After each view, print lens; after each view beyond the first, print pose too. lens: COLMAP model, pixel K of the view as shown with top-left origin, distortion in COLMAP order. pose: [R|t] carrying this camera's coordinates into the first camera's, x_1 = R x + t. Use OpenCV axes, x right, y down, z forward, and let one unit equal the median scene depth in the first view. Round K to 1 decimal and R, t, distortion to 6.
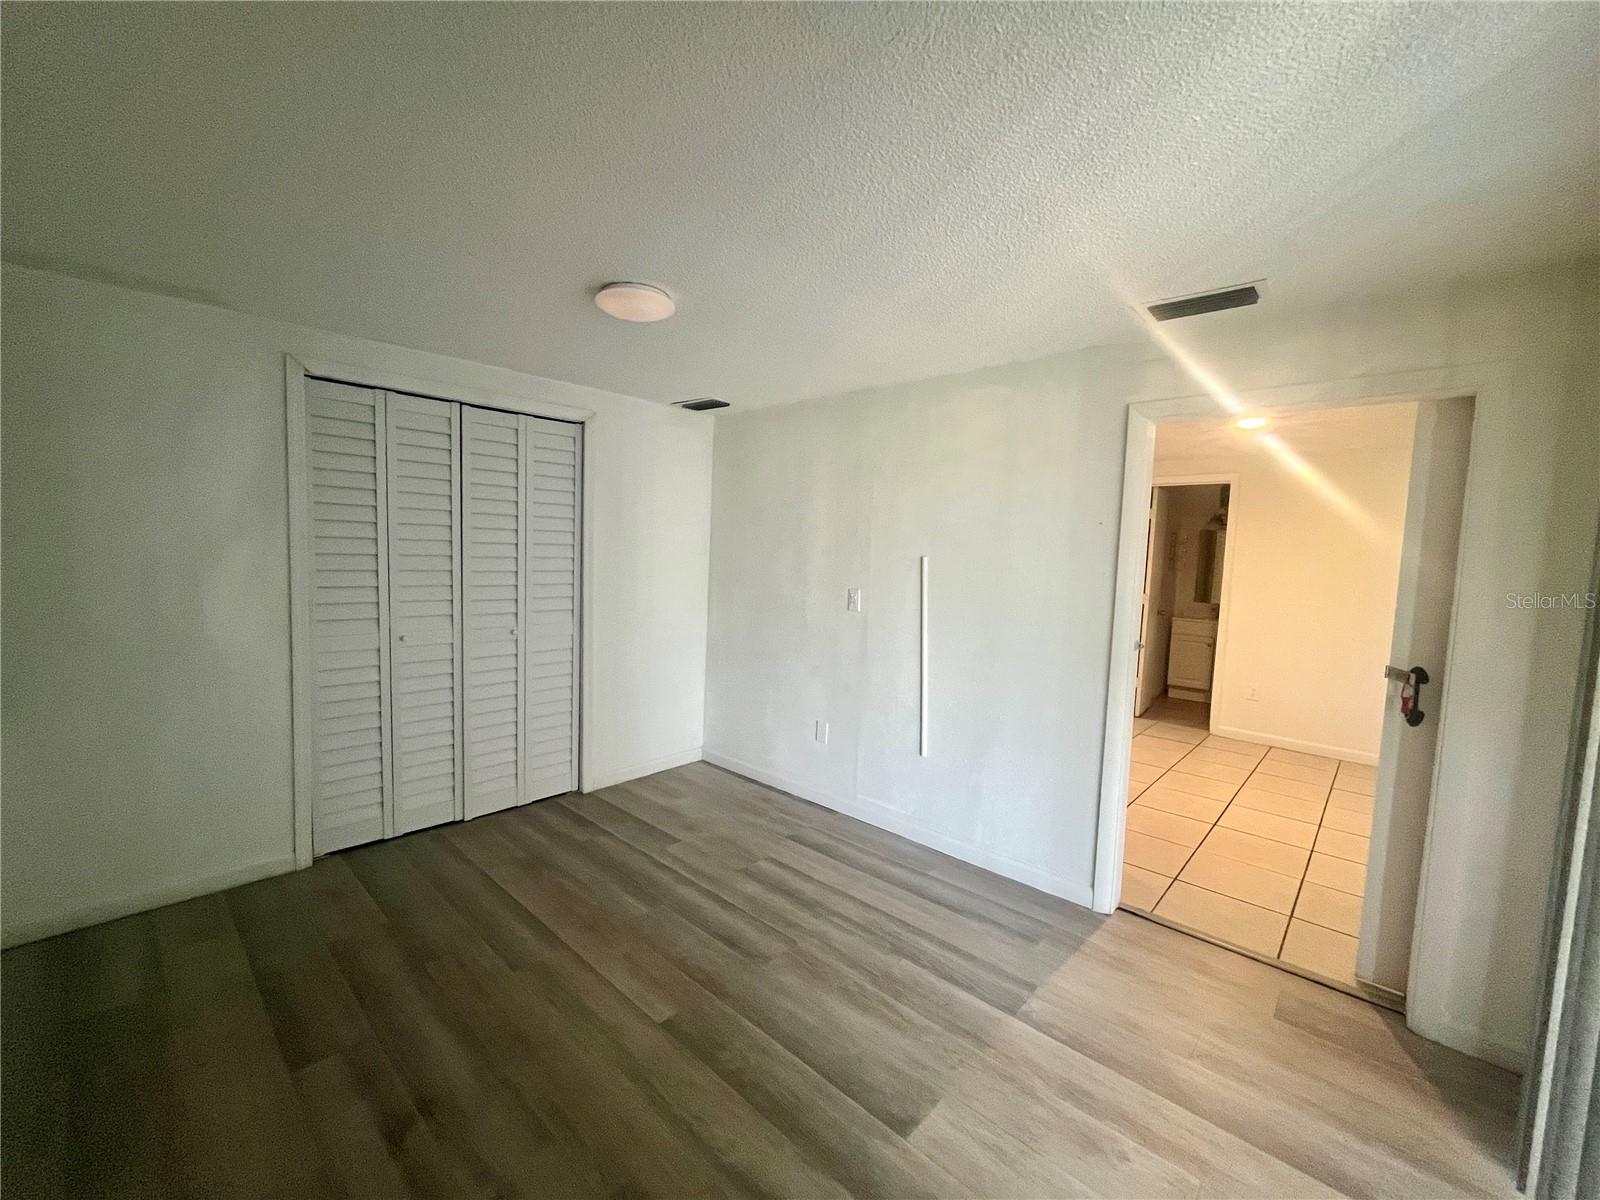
lens RADIAL K [[646.2, 0, 796.7], [0, 646.2, 599.6], [0, 0, 1]] dist [0.000150, 0.000161]
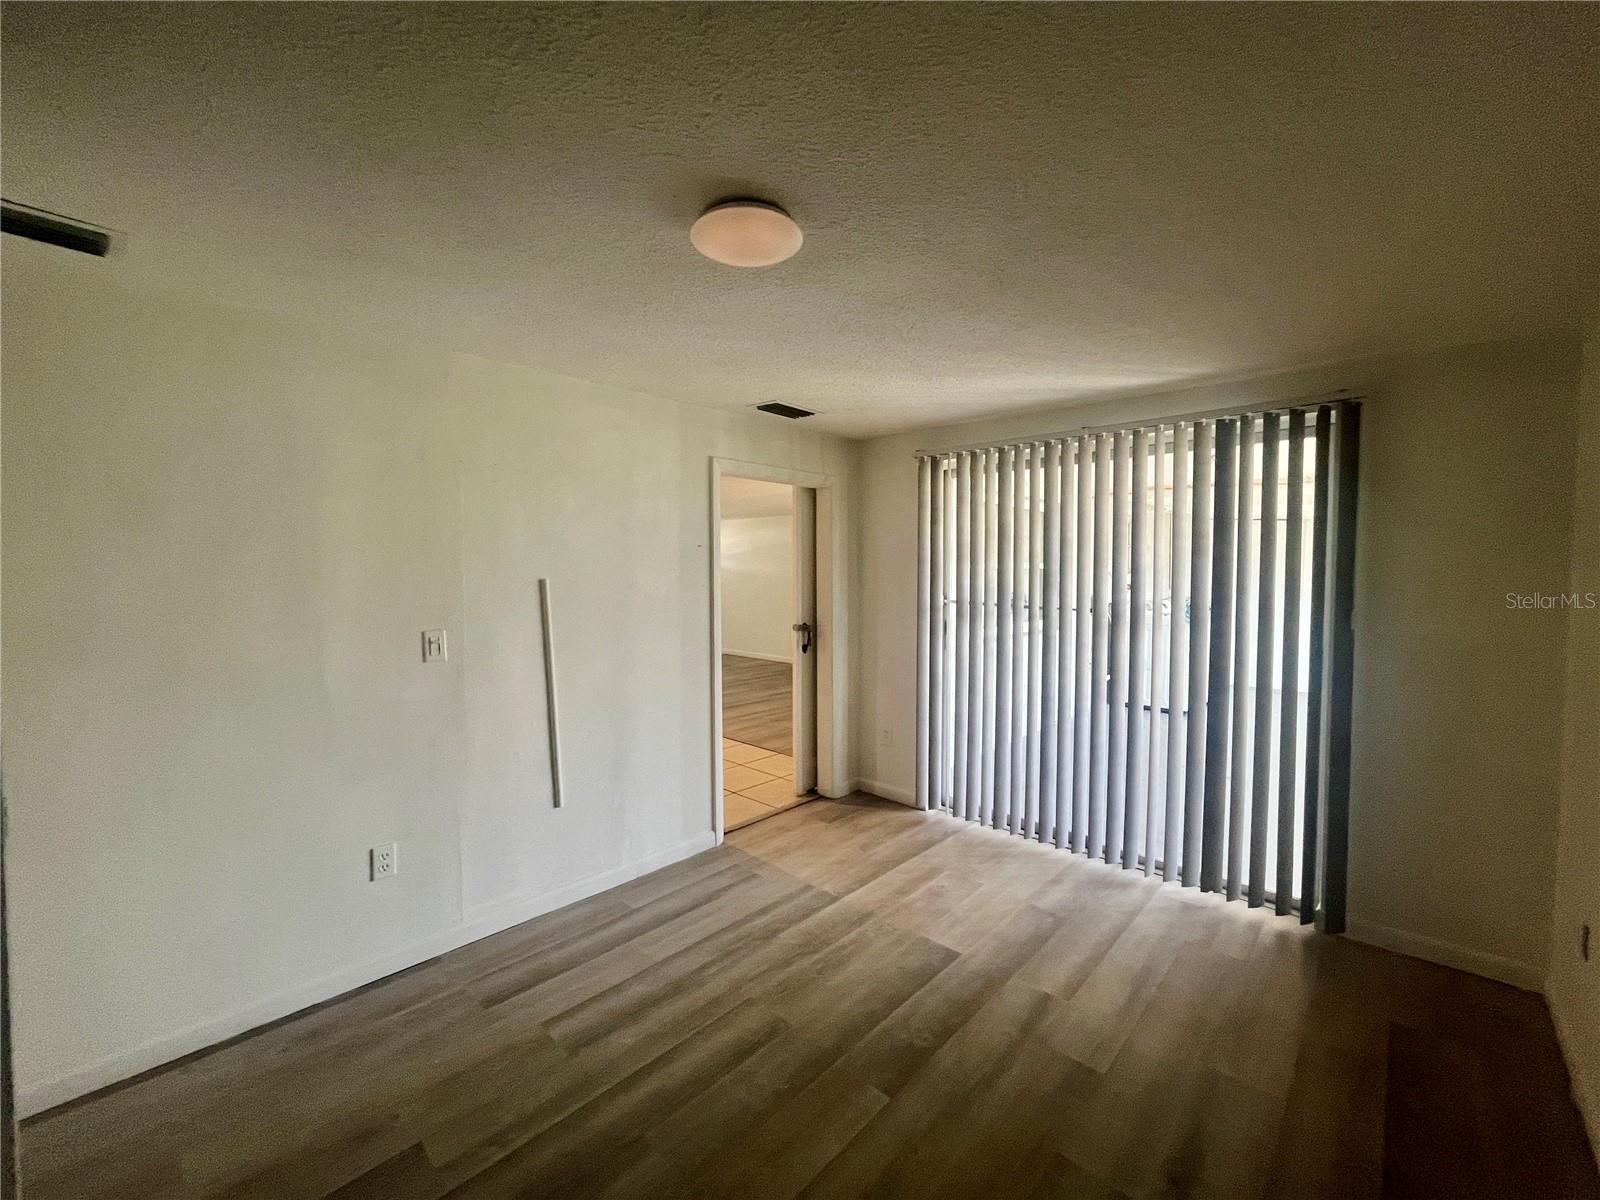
lens RADIAL K [[646.2, 0, 796.8], [0, 646.2, 602.6], [0, 0, 1]] dist [0.000150, 0.000161]
pose [[0.016989, -0.081543, 0.996525, -0.857861], [0.081129, 0.993495, 0.079912, -0.100225], [-0.996559, 0.079489, 0.023494, 0.847187]]
